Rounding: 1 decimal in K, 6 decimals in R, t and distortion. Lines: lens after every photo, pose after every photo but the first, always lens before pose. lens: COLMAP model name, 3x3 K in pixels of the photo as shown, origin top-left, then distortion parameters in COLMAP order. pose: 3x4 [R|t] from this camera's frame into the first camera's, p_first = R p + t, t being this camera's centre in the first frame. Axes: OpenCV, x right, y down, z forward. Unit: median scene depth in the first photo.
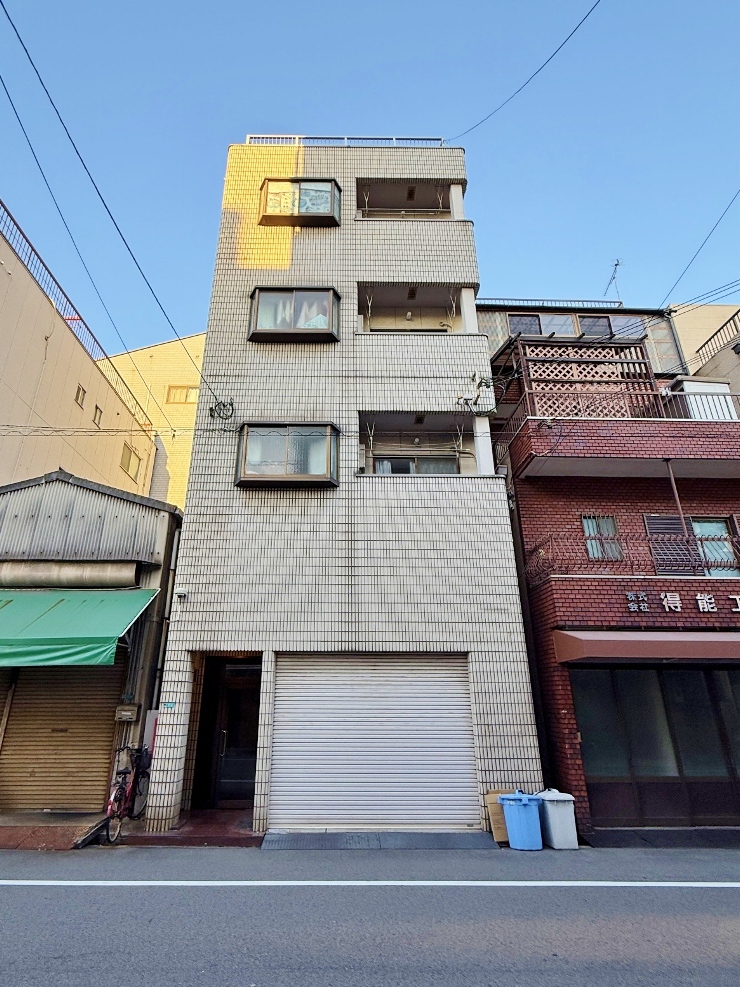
lens RADIAL K [[519.0, 0, 345.2], [0, 519.0, 493.5], [0, 0, 1]] dist [0.000036, 0.000077]
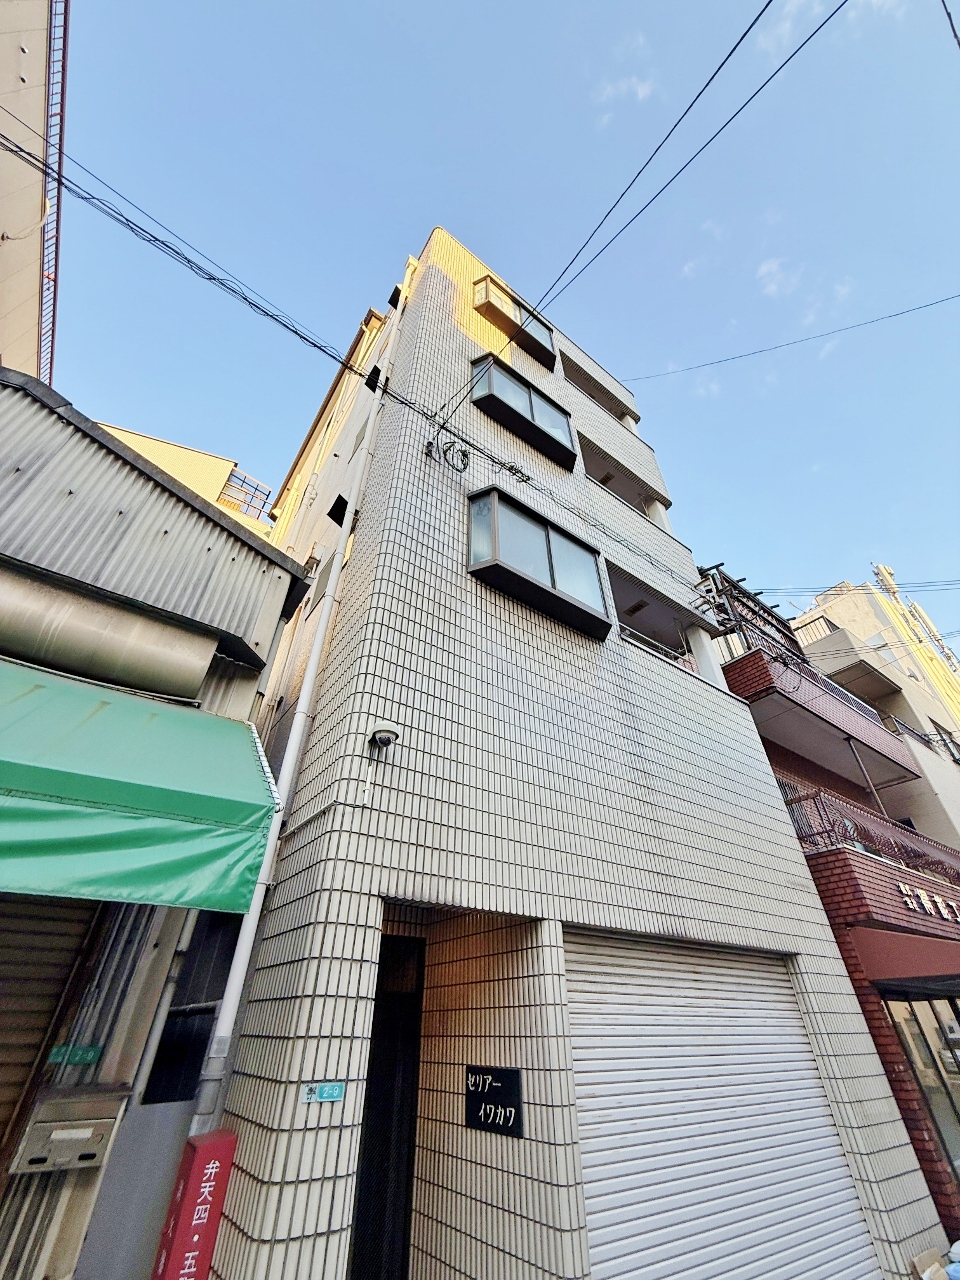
lens RADIAL K [[508.3, 0, 486.2], [0, 508.3, 638.0], [0, 0, 1]] dist [0.000991, 0.000264]
pose [[0.812924, 0.353154, 0.463073, -0.456512], [-0.214398, 0.920791, -0.325848, 0.232995], [-0.541468, 0.165608, 0.824249, 0.634234]]
